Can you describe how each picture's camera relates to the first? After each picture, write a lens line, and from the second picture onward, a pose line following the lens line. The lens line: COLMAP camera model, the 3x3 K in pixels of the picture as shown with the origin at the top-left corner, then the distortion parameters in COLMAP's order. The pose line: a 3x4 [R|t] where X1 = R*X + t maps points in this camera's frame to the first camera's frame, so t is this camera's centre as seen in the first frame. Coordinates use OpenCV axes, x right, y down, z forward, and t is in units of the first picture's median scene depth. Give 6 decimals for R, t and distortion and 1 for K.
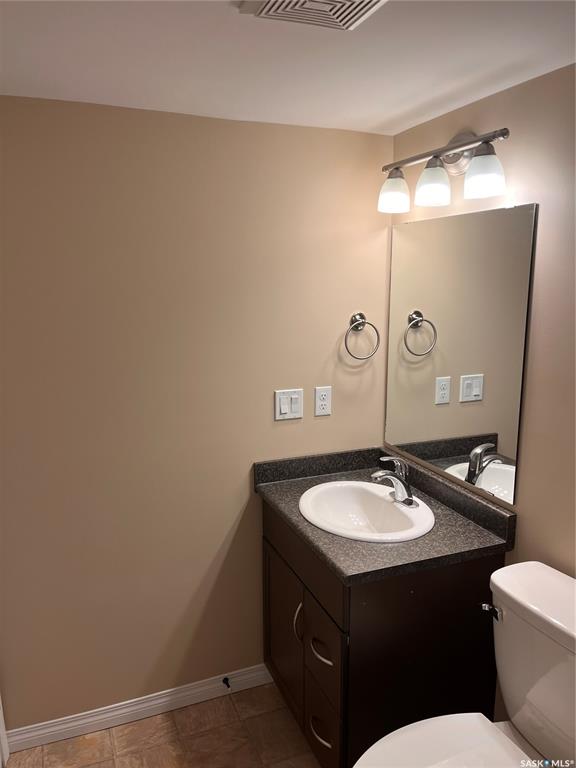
lens RADIAL K [[584.2, 0, 288.5], [0, 584.2, 387.3], [0, 0, 1]] dist [0.038151, -0.056129]
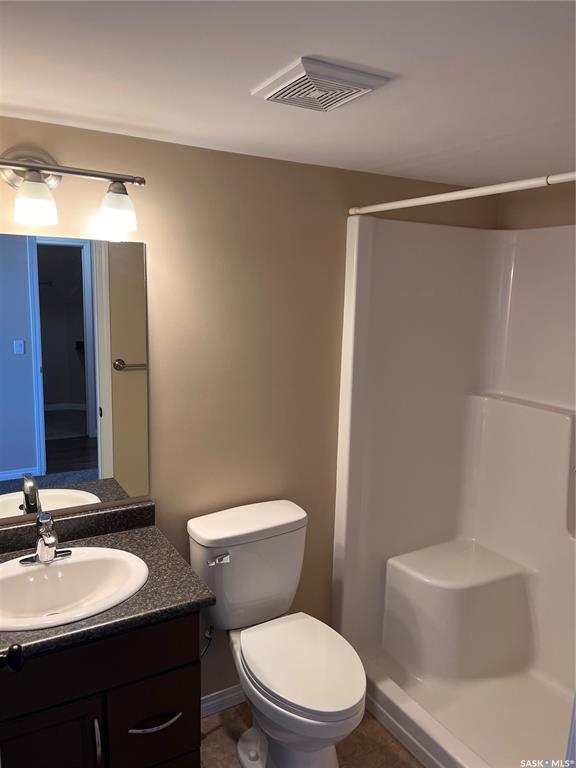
lens RADIAL K [[584.2, 0, 288.7], [0, 584.2, 383.8], [0, 0, 1]] dist [0.038151, -0.056129]
pose [[-0.152316, -0.158096, 0.975605, -0.838806], [0.174305, 0.967353, 0.183972, -0.196918], [-0.972840, 0.198075, -0.119786, 0.893168]]
